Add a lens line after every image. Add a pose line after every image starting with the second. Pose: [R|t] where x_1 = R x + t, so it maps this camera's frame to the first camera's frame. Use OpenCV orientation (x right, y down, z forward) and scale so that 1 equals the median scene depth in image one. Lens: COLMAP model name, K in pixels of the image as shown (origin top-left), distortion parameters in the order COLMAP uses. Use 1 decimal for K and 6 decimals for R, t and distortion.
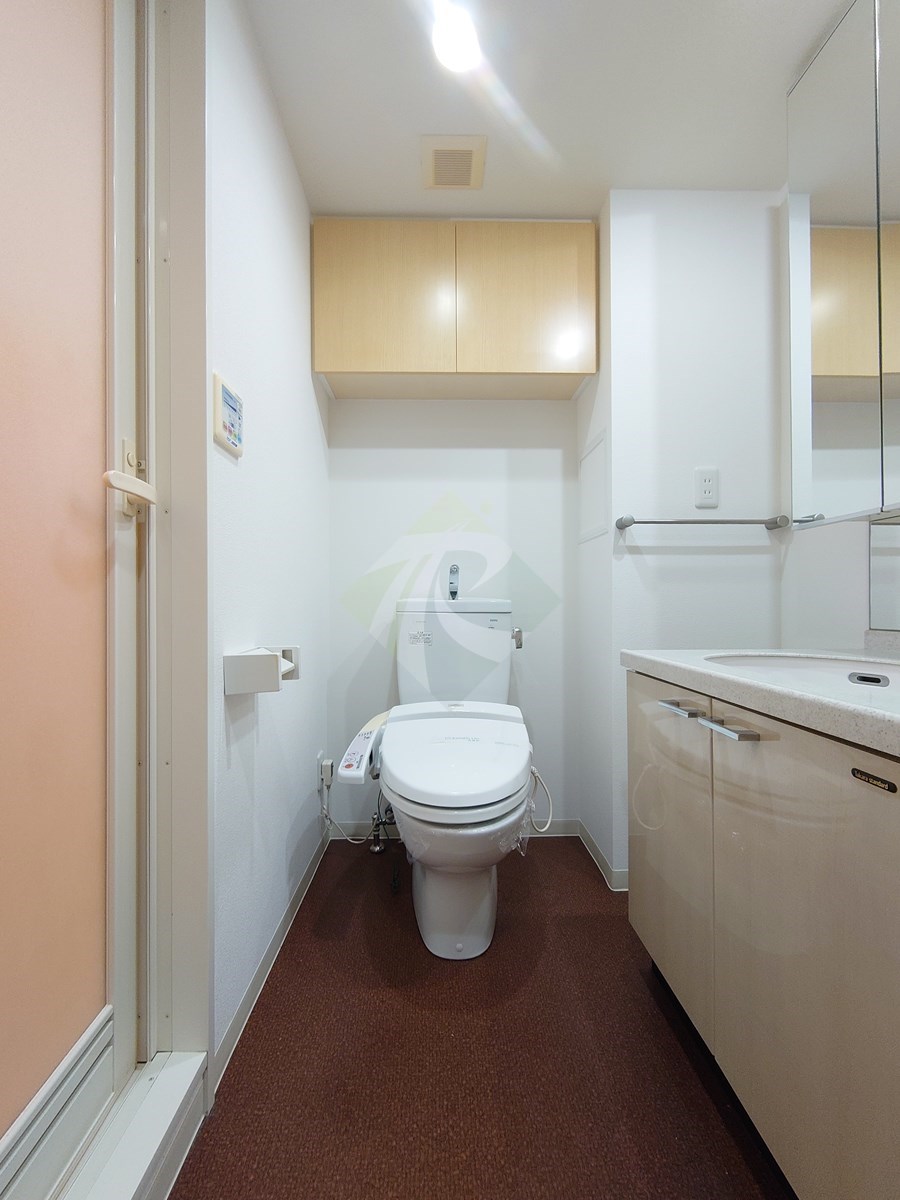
lens RADIAL K [[520.0, 0, 450.0], [0, 520.0, 600.0], [0, 0, 1]] dist [0.003723, -0.000504]
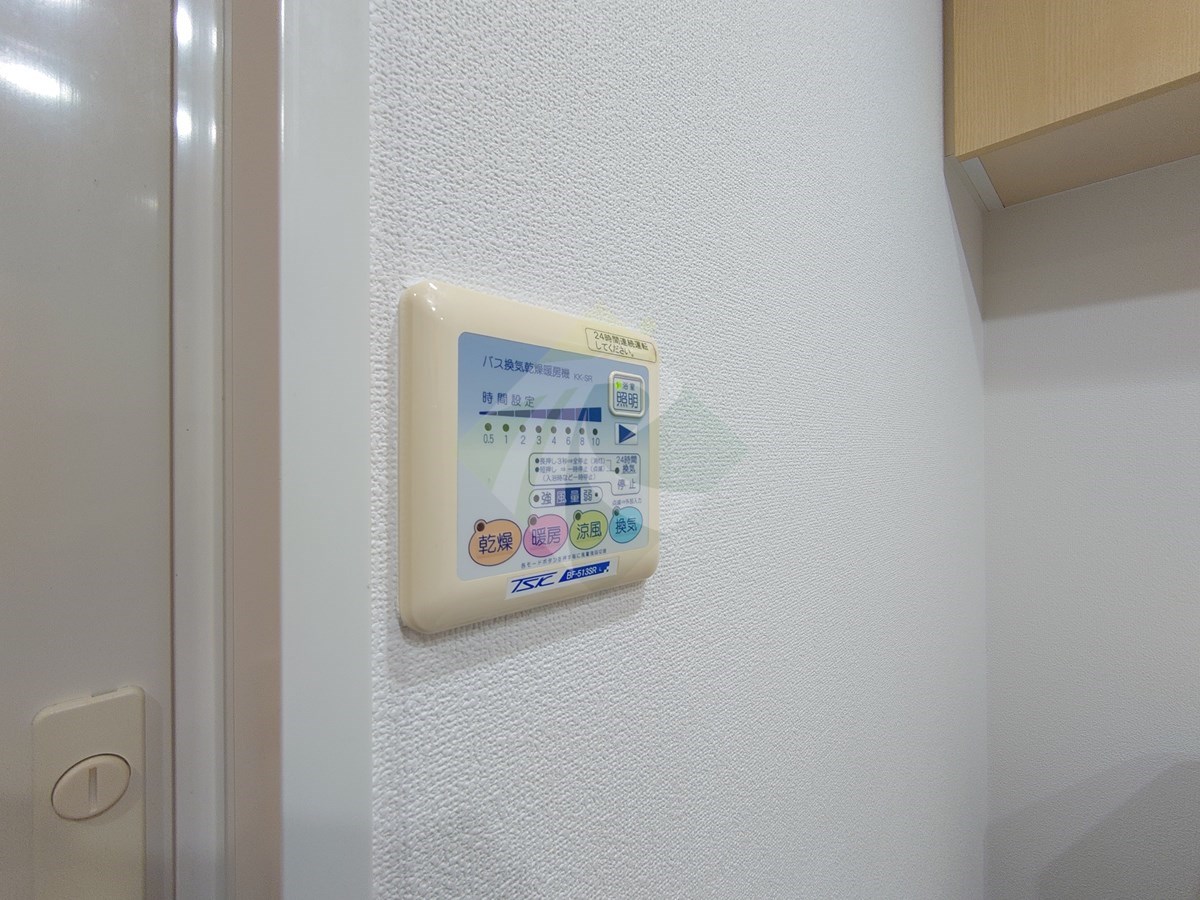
lens RADIAL K [[520.0, 0, 600.0], [0, 520.0, 450.0], [0, 0, 1]] dist [0.003723, -0.000504]
pose [[0.681248, -0.010058, -0.731984, -0.149999], [0.006563, 0.999949, -0.007631, -0.206510], [0.732024, 0.000395, 0.681279, 0.510736]]
